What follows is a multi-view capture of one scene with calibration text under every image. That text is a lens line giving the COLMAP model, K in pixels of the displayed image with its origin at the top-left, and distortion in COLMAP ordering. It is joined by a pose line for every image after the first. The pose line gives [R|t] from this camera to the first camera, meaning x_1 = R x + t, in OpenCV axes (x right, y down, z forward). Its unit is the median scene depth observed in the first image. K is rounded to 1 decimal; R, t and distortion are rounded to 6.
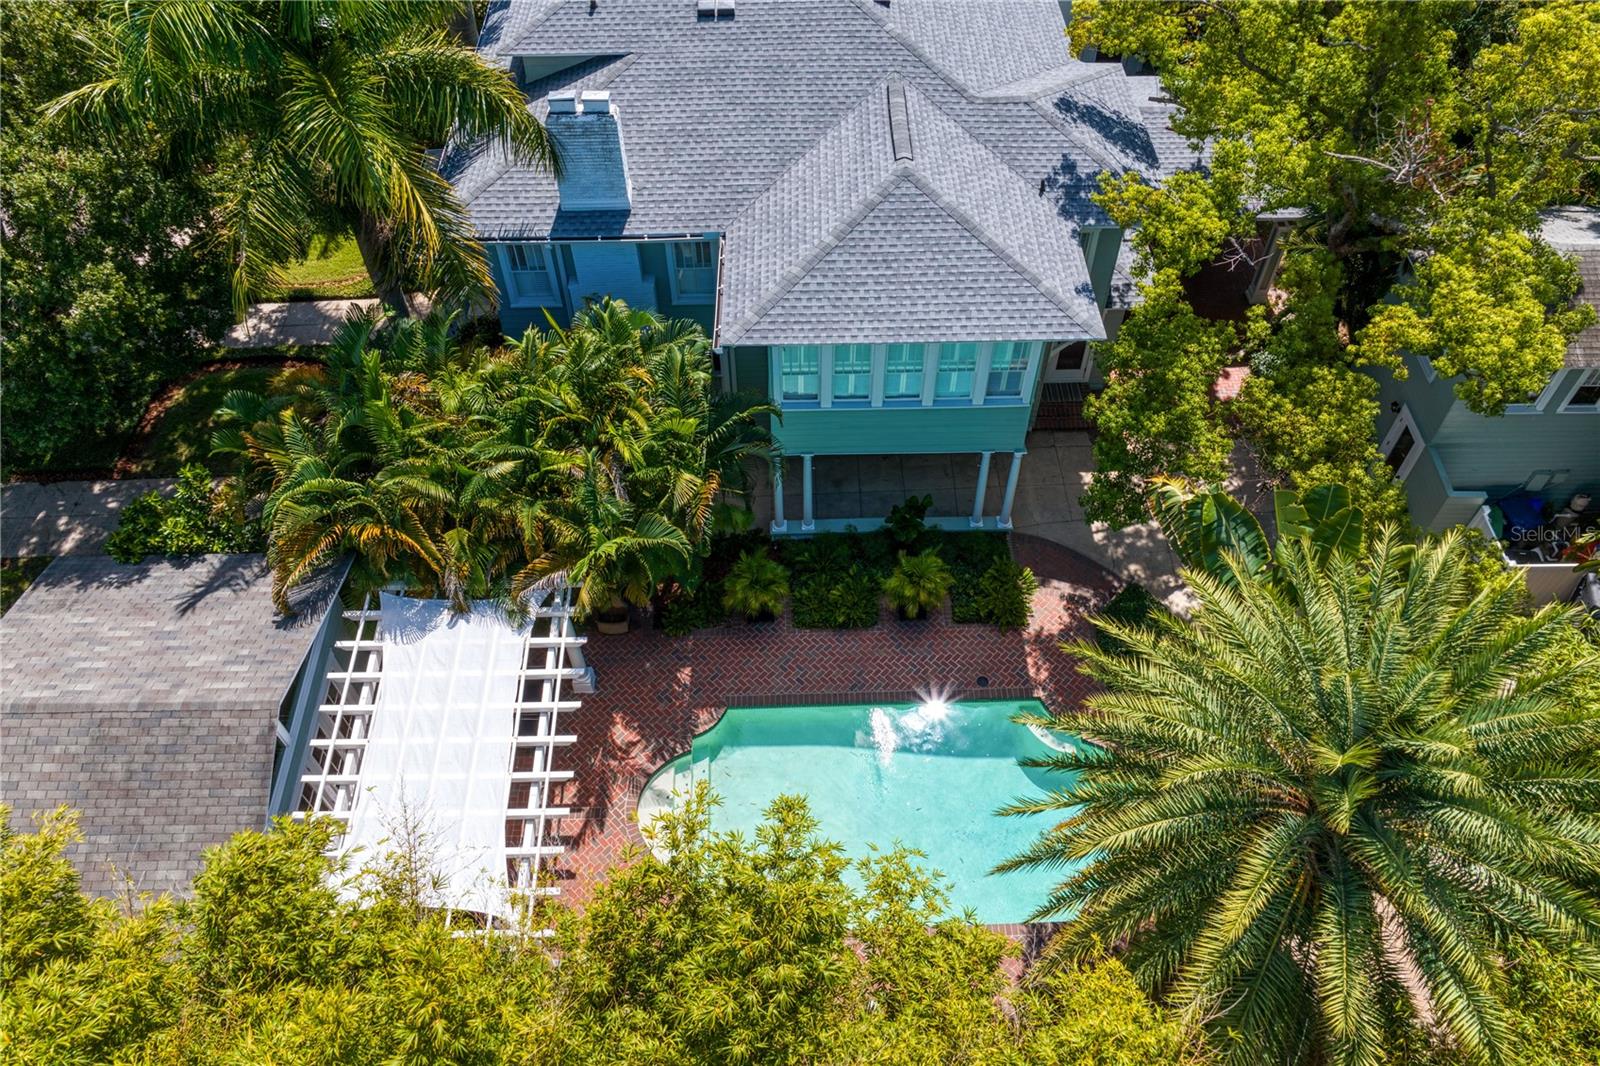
lens RADIAL K [[1204.9, 0, 800.0], [0, 1204.9, 533.0], [0, 0, 1]] dist [-0.037582, -0.000505]
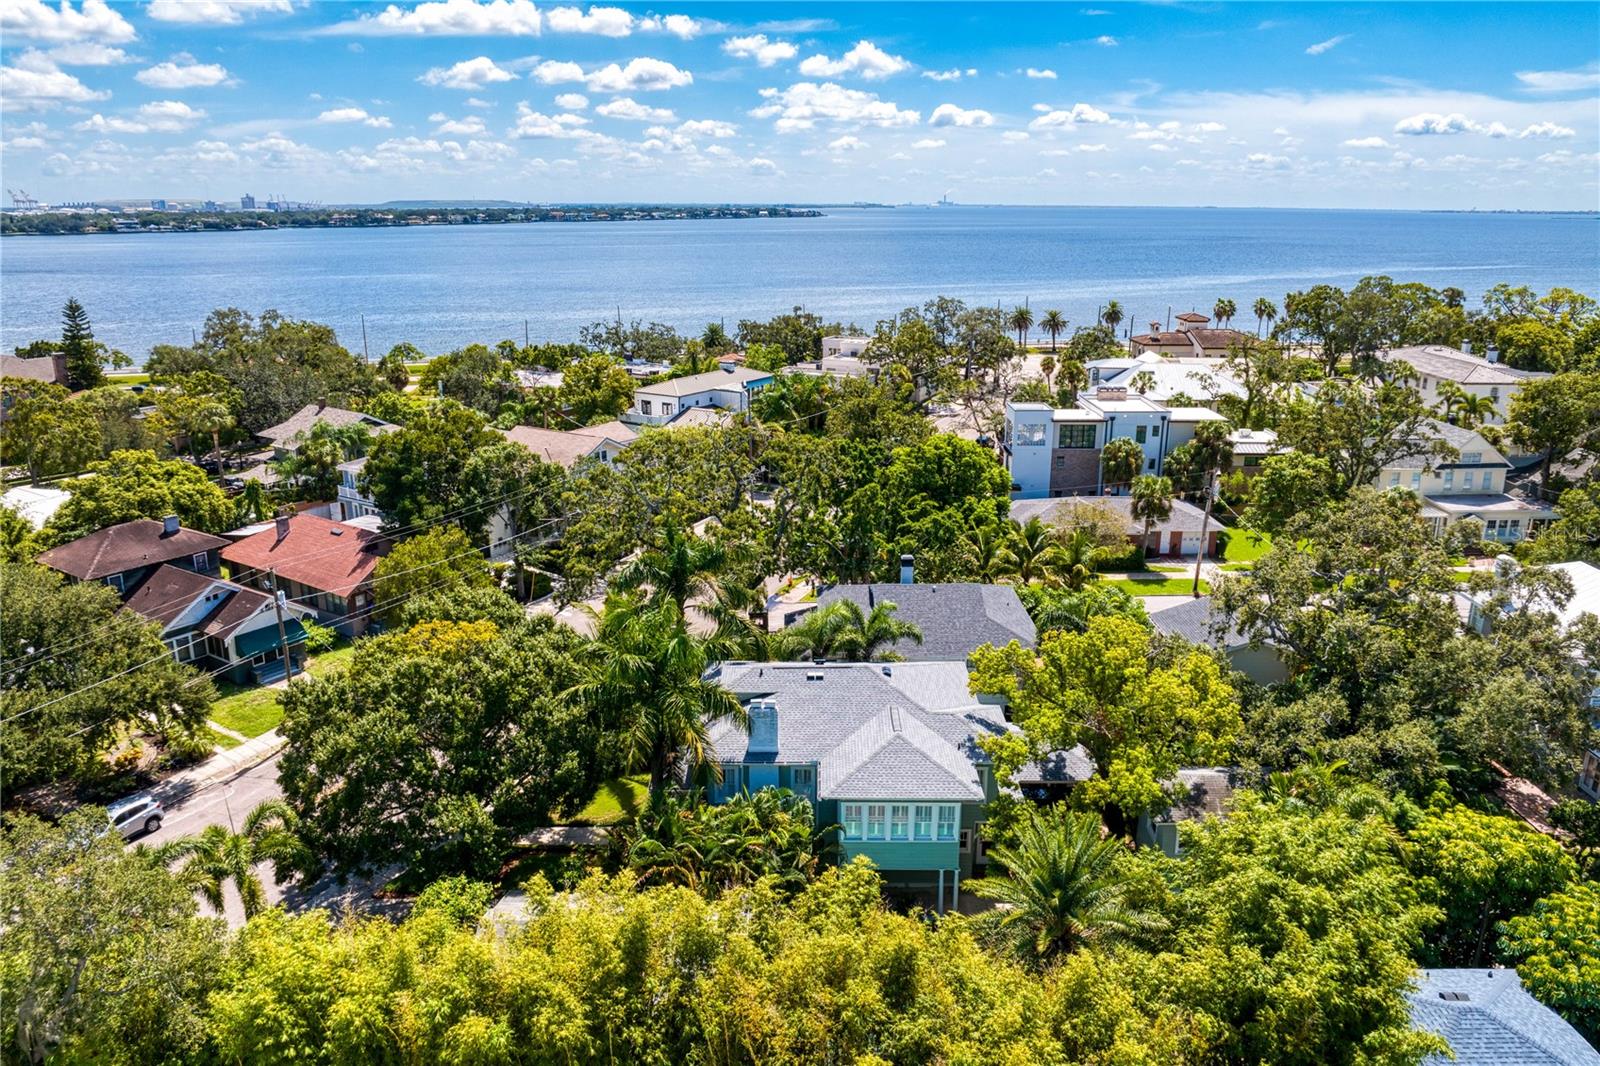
lens RADIAL K [[1204.9, 0, 800.0], [0, 1204.9, 533.0], [0, 0, 1]] dist [-0.037582, -0.000505]
pose [[0.999752, 0.015544, -0.015953, -0.072116], [-0.021853, 0.823075, -0.567512, 0.704773], [0.004309, 0.567720, 0.823210, -1.151336]]
